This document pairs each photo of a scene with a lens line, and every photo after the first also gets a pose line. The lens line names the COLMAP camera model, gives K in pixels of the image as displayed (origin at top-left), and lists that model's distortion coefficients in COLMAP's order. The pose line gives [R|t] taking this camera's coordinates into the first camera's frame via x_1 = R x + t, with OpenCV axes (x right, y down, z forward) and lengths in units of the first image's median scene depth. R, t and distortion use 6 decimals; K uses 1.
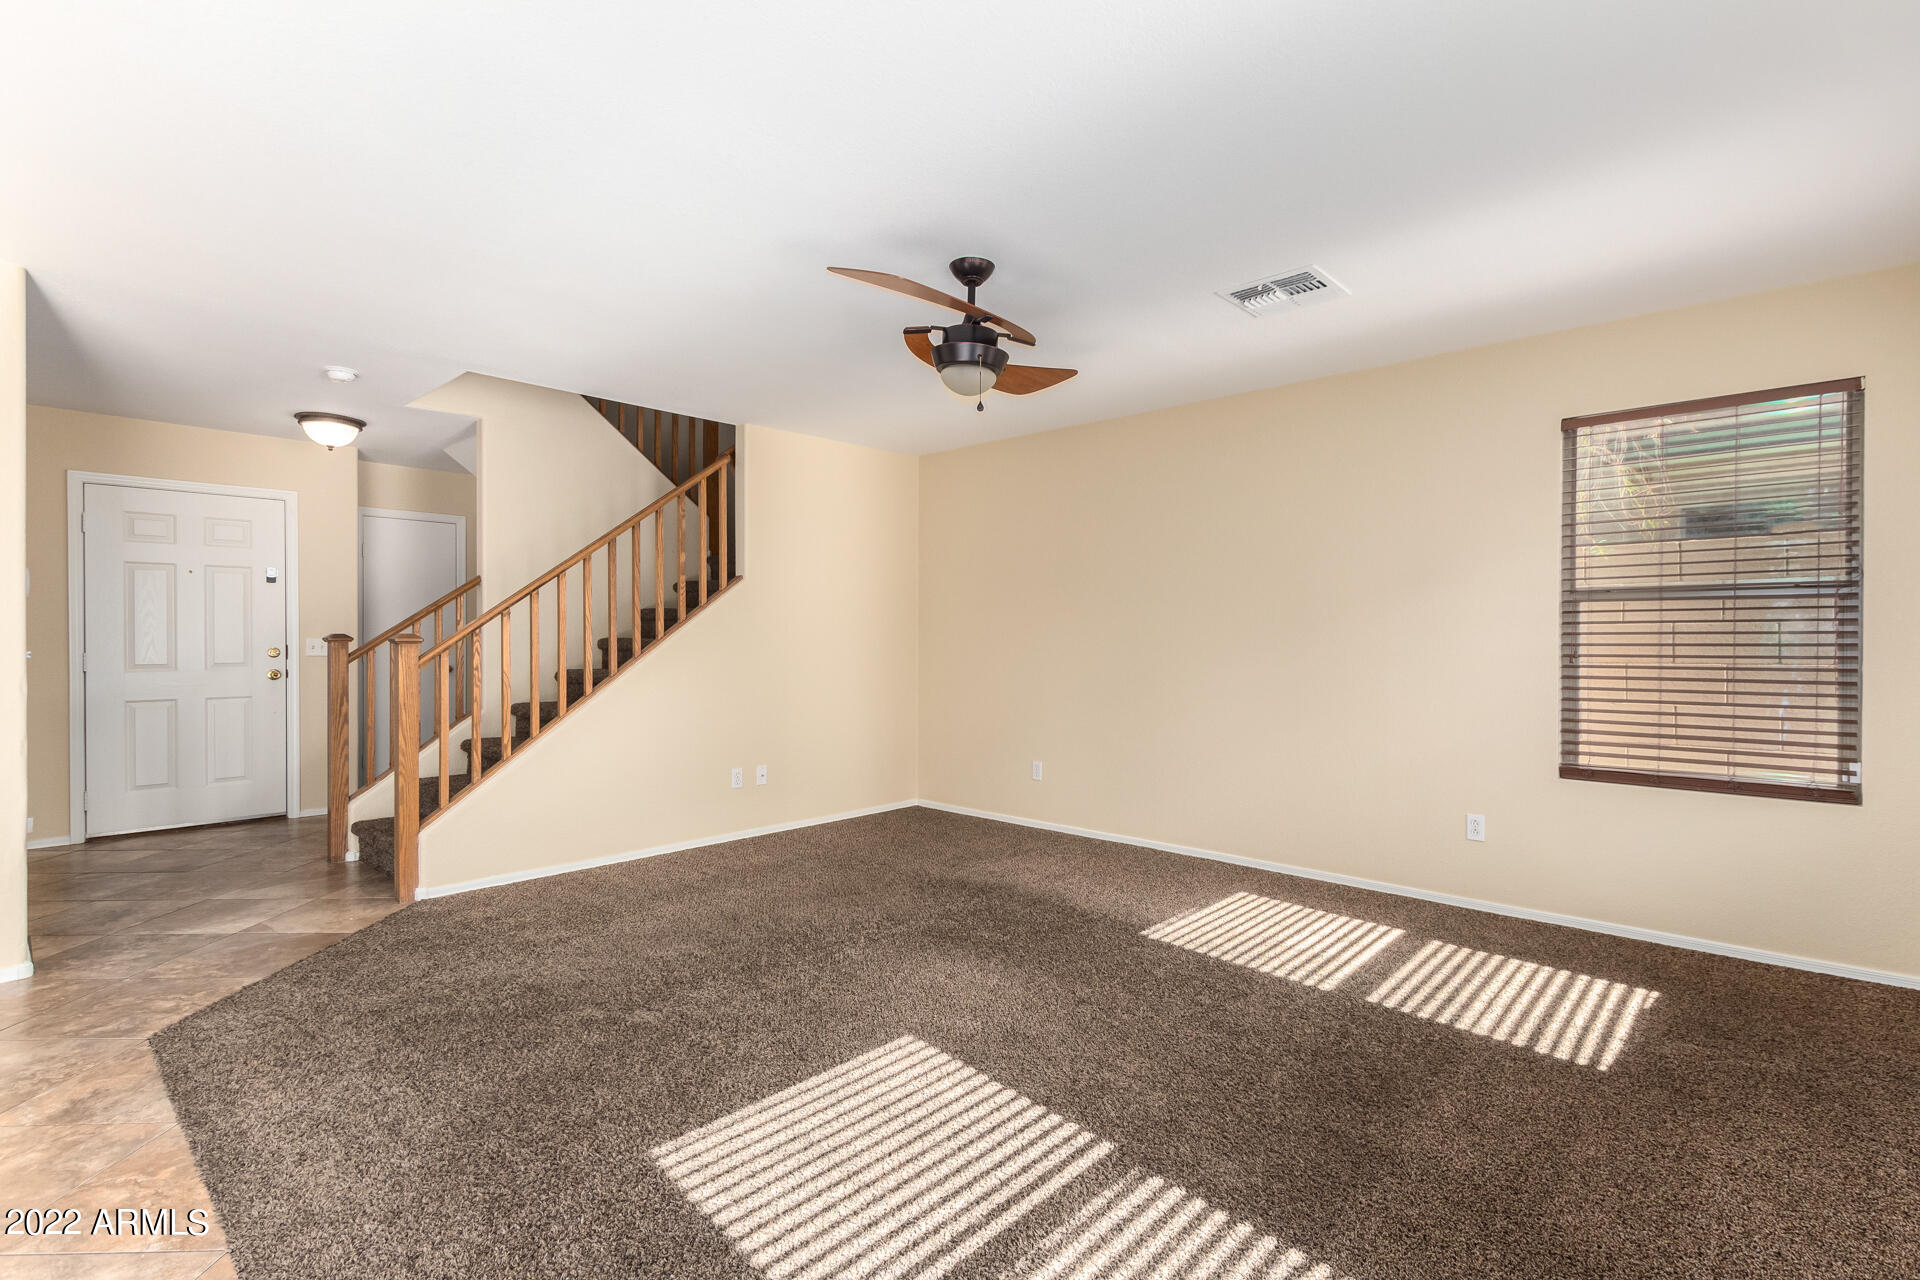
lens RADIAL K [[859.2, 0, 948.2], [0, 859.2, 641.4], [0, 0, 1]] dist [0.001065, 0.000069]
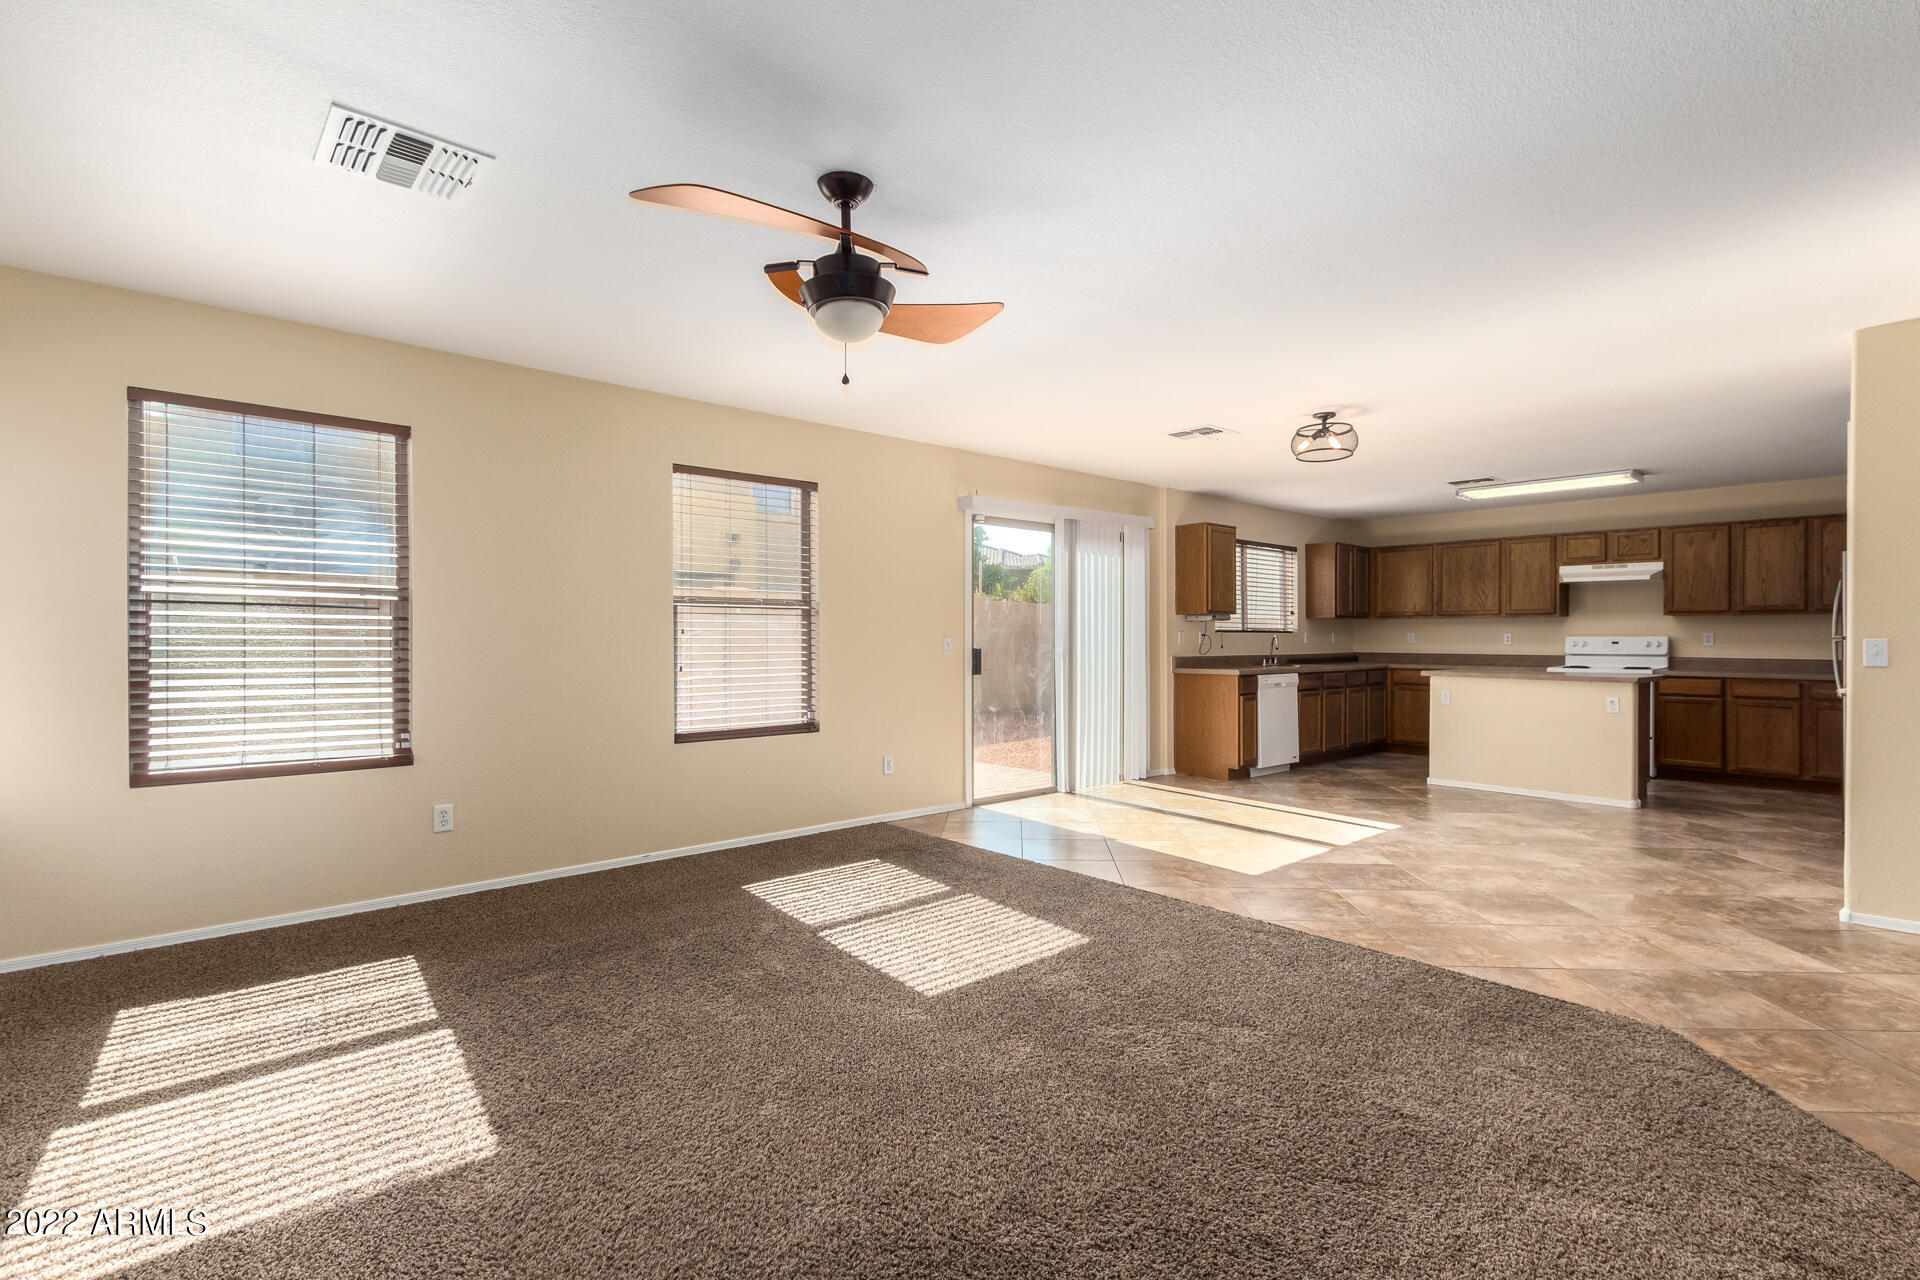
lens RADIAL K [[924.6, 0, 961.4], [0, 924.6, 631.1], [0, 0, 1]] dist [-0.004646, -0.000671]
pose [[-0.996966, -0.005325, 0.077654, -0.173761], [-0.005322, 0.999986, 0.000256, -0.008102], [-0.077654, -0.000158, -0.996980, 2.129912]]
